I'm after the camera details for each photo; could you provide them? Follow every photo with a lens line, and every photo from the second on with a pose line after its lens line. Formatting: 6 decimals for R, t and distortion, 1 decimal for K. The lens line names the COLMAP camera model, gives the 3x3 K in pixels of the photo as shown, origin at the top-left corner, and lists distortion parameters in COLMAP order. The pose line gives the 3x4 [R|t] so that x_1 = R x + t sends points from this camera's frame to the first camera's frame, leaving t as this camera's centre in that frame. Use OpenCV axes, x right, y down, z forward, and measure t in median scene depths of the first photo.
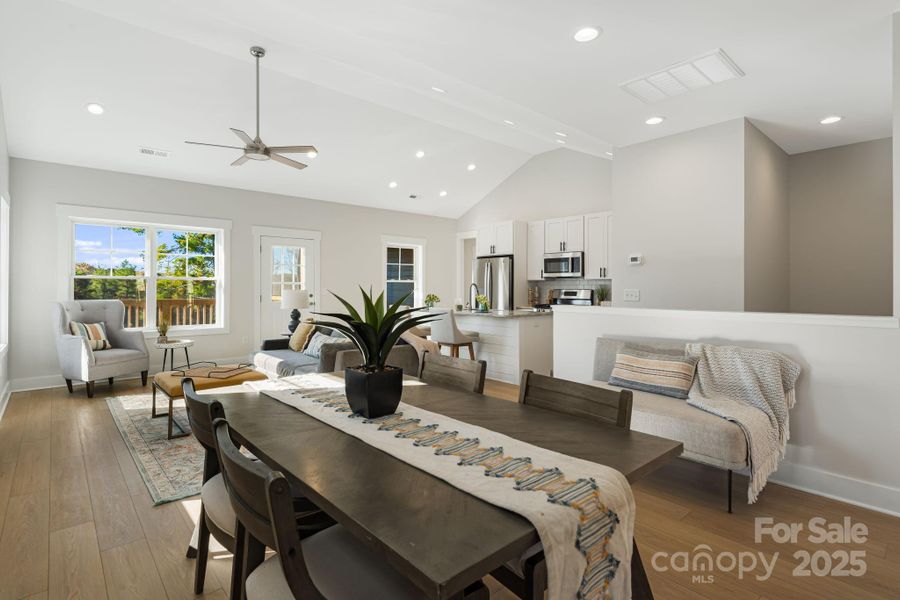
lens RADIAL K [[439.7, 0, 440.2], [0, 439.7, 285.2], [0, 0, 1]] dist [0.008115, -0.005702]
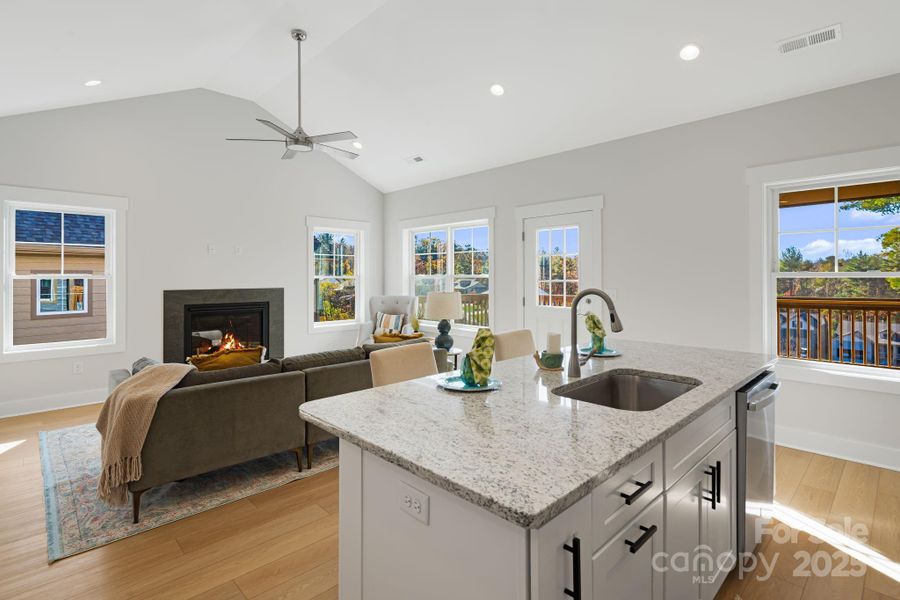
lens RADIAL K [[439.7, 0, 448.1], [0, 439.7, 274.1], [0, 0, 1]] dist [0.008115, -0.005702]
pose [[0.057990, -0.008184, -0.998284, 0.345032], [0.006603, 0.999948, -0.007814, -0.011953], [0.998295, -0.006138, 0.058041, 0.828316]]
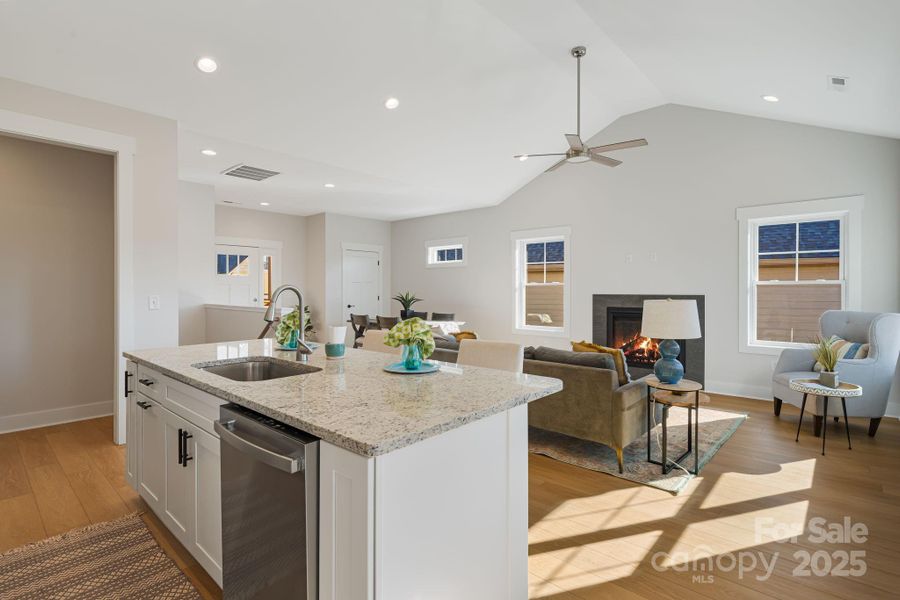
lens RADIAL K [[439.7, 0, 447.1], [0, 439.7, 294.7], [0, 0, 1]] dist [0.008115, -0.005702]
pose [[-0.993997, 0.000695, -0.109405, -0.016256], [-0.000508, 0.999940, 0.010968, -0.003494], [0.109406, 0.010958, -0.993937, 1.280458]]
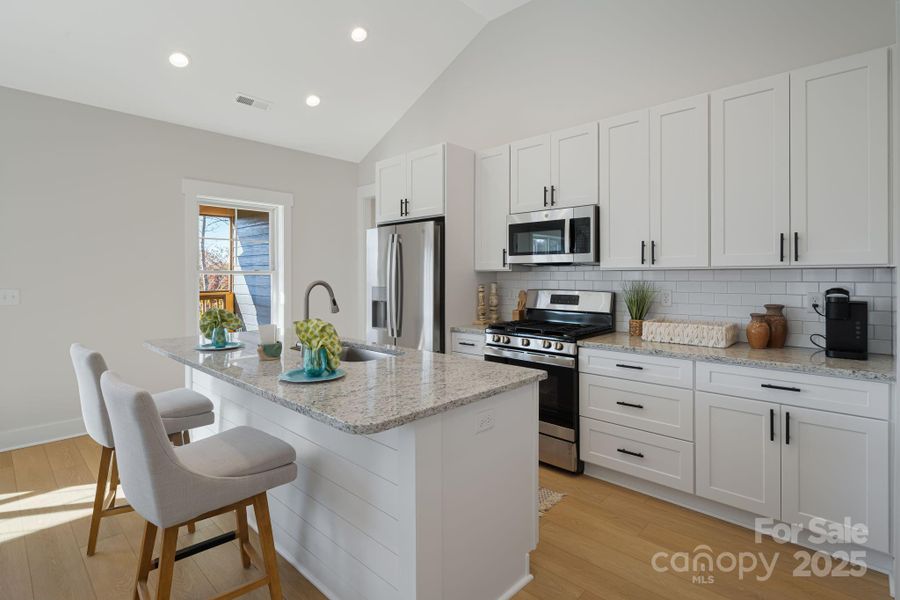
lens RADIAL K [[439.7, 0, 442.3], [0, 439.7, 278.9], [0, 0, 1]] dist [0.008115, -0.005702]
pose [[0.995931, -0.004303, 0.090020, 0.133820], [0.003339, 0.999936, 0.010852, -0.008827], [-0.090061, -0.010508, 0.995881, 0.585526]]
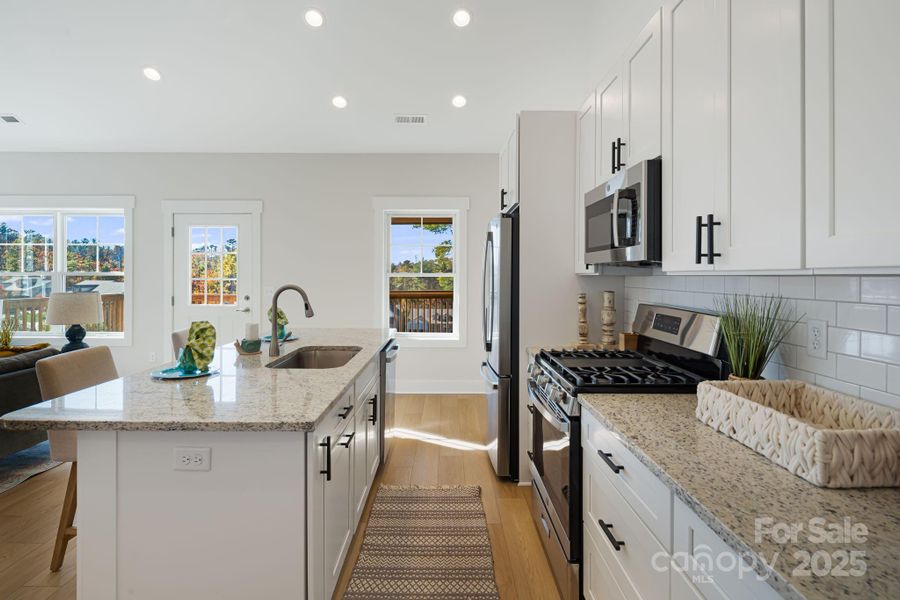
lens RADIAL K [[439.7, 0, 442.4], [0, 439.7, 275.7], [0, 0, 1]] dist [0.008115, -0.005702]
pose [[0.755555, 0.001280, -0.655084, 0.397622], [0.000105, 0.999998, 0.002074, -0.012279], [0.655085, -0.001636, 0.755553, 0.747048]]
